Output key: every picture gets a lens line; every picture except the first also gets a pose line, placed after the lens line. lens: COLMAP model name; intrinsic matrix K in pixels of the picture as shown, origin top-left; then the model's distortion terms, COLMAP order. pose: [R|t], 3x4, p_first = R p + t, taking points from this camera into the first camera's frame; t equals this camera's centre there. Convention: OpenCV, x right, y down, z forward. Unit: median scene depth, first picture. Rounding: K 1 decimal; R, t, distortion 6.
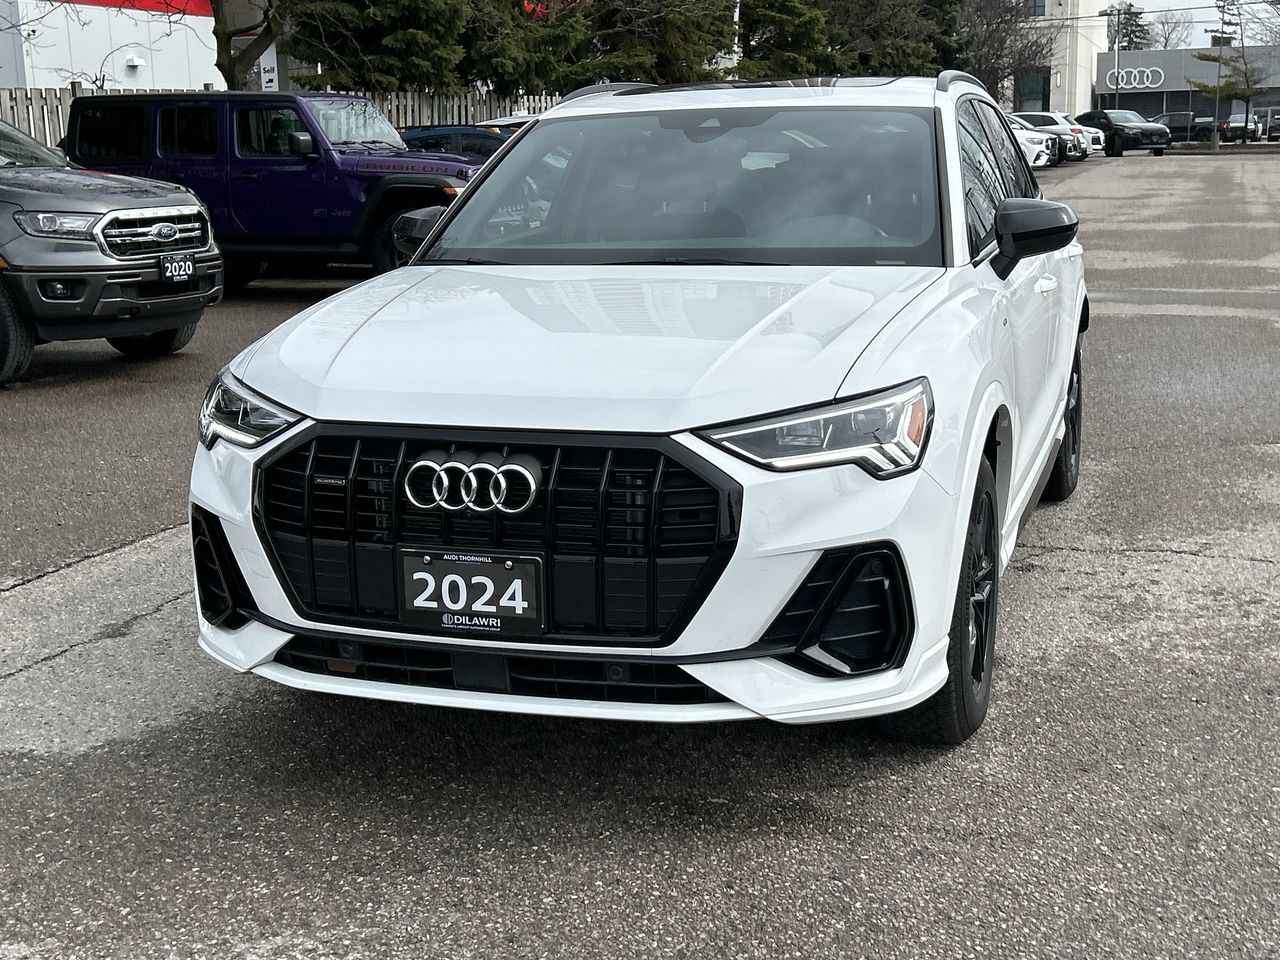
lens RADIAL K [[1672.5, 0, 642.2], [0, 1672.5, 474.9], [0, 0, 1]] dist [0.078353, 0.000000]
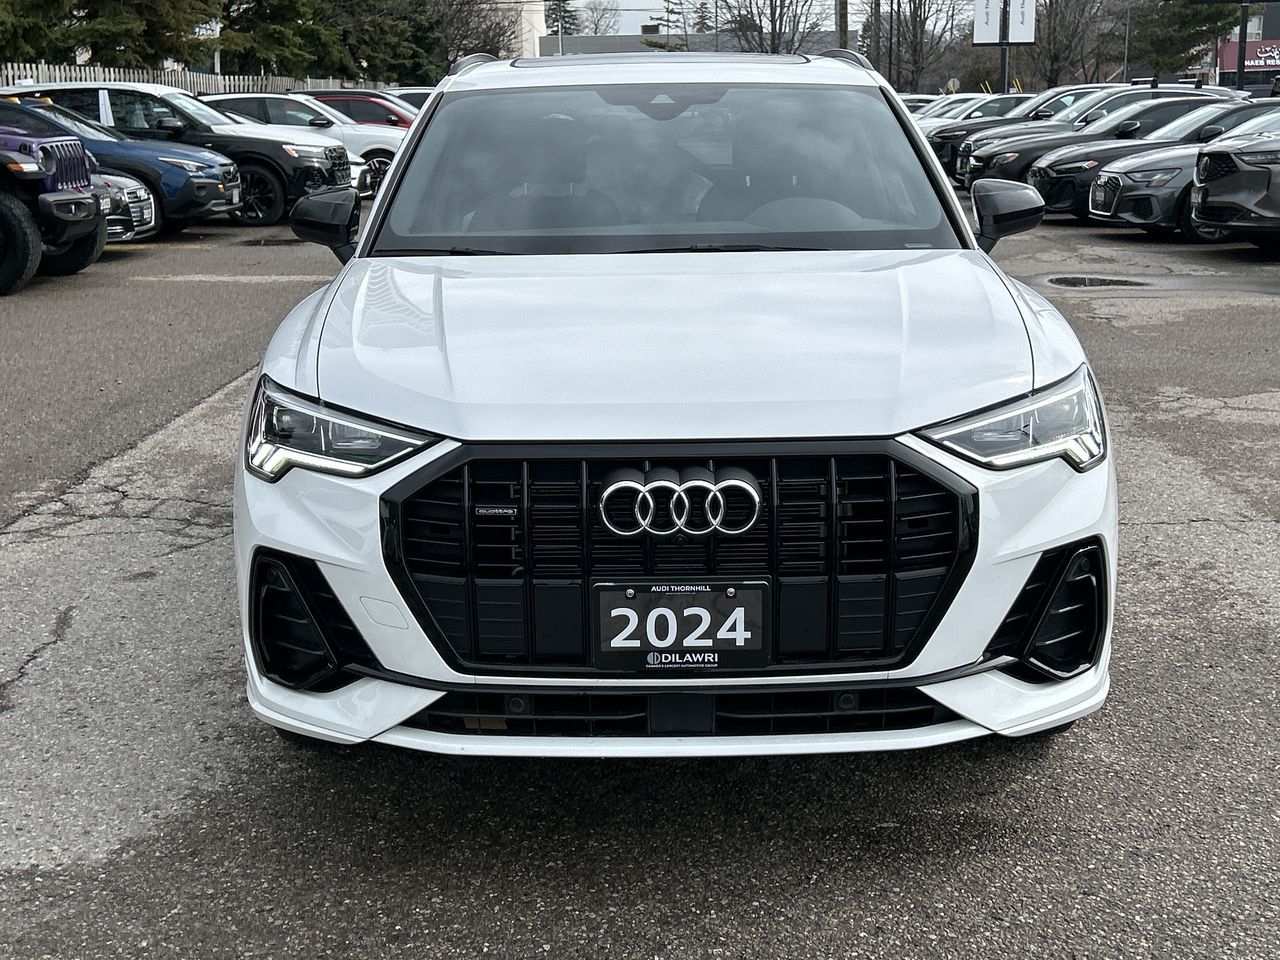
lens RADIAL K [[1672.5, 0, 642.5], [0, 1672.5, 470.4], [0, 0, 1]] dist [0.078353, 0.000000]
pose [[0.946722, -0.058685, 0.316660, -0.389042], [0.055569, 0.998276, 0.018873, -0.029407], [-0.317221, -0.000271, 0.948351, 0.163855]]
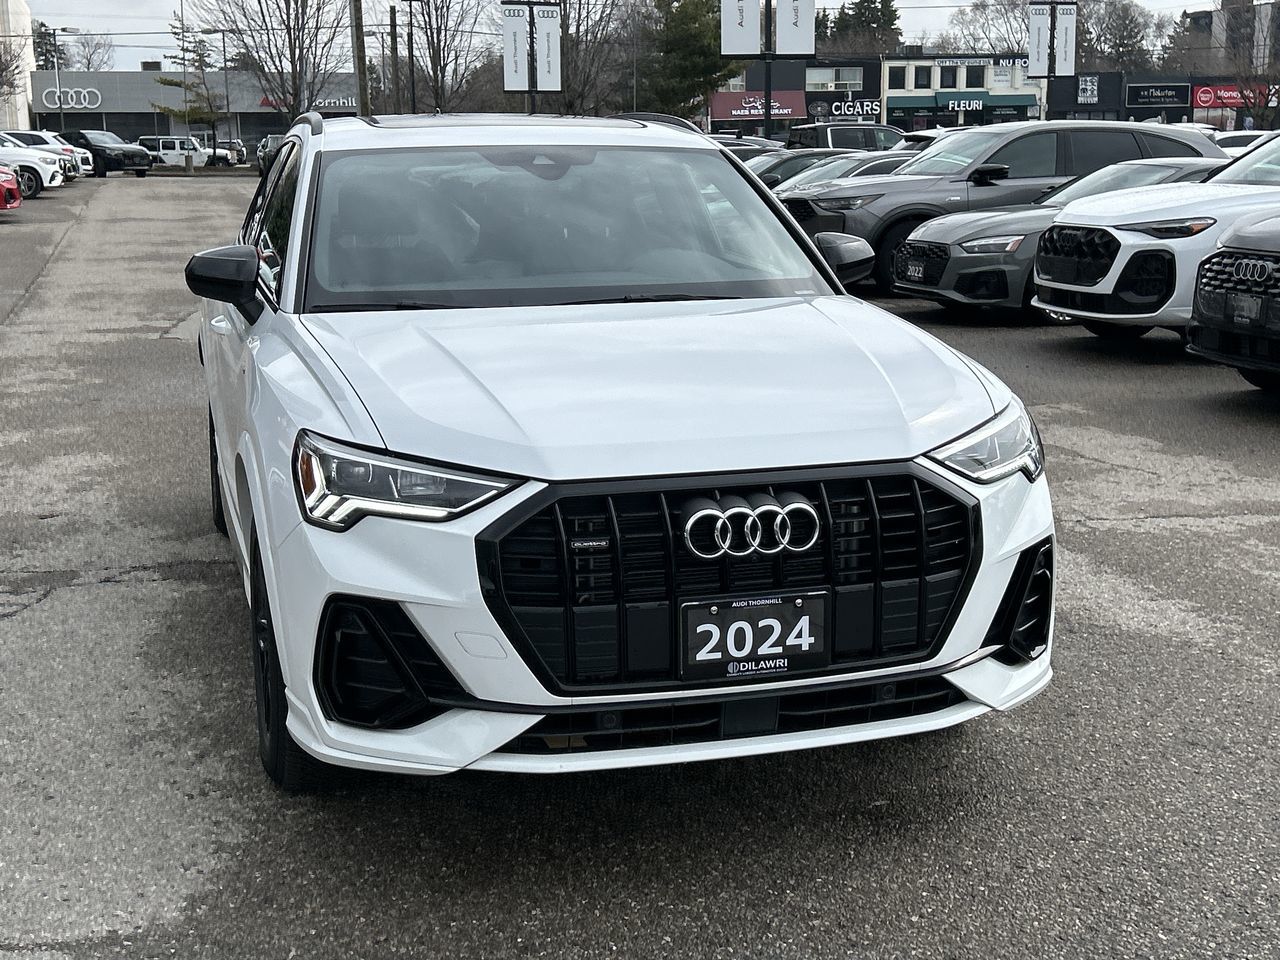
lens RADIAL K [[1672.5, 0, 633.4], [0, 1672.5, 447.6], [0, 0, 1]] dist [0.078353, 0.000000]
pose [[0.817961, -0.087846, 0.568528, -0.700937], [0.103099, 0.994657, 0.005357, -0.052951], [-0.565960, 0.054233, 0.822647, 0.214705]]
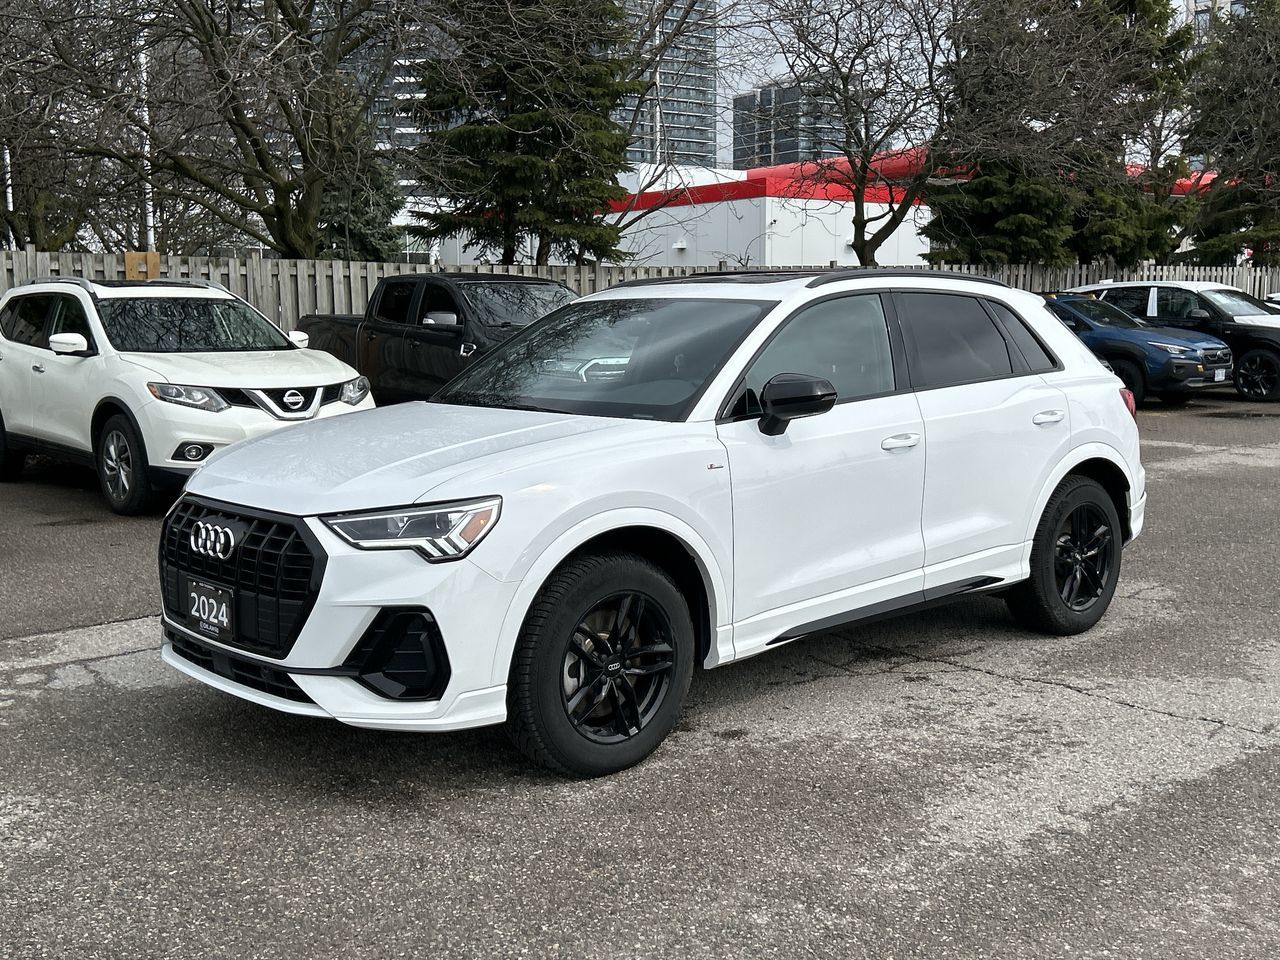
lens RADIAL K [[1384.0, 0, 636.7], [0, 1384.0, 482.0], [0, 0, 1]] dist [0.071757, 0.000000]
pose [[0.871389, 0.077265, -0.484471, 0.836028], [-0.108795, 0.993366, -0.037258, -0.040076], [0.478378, 0.085174, 0.874014, 0.054026]]
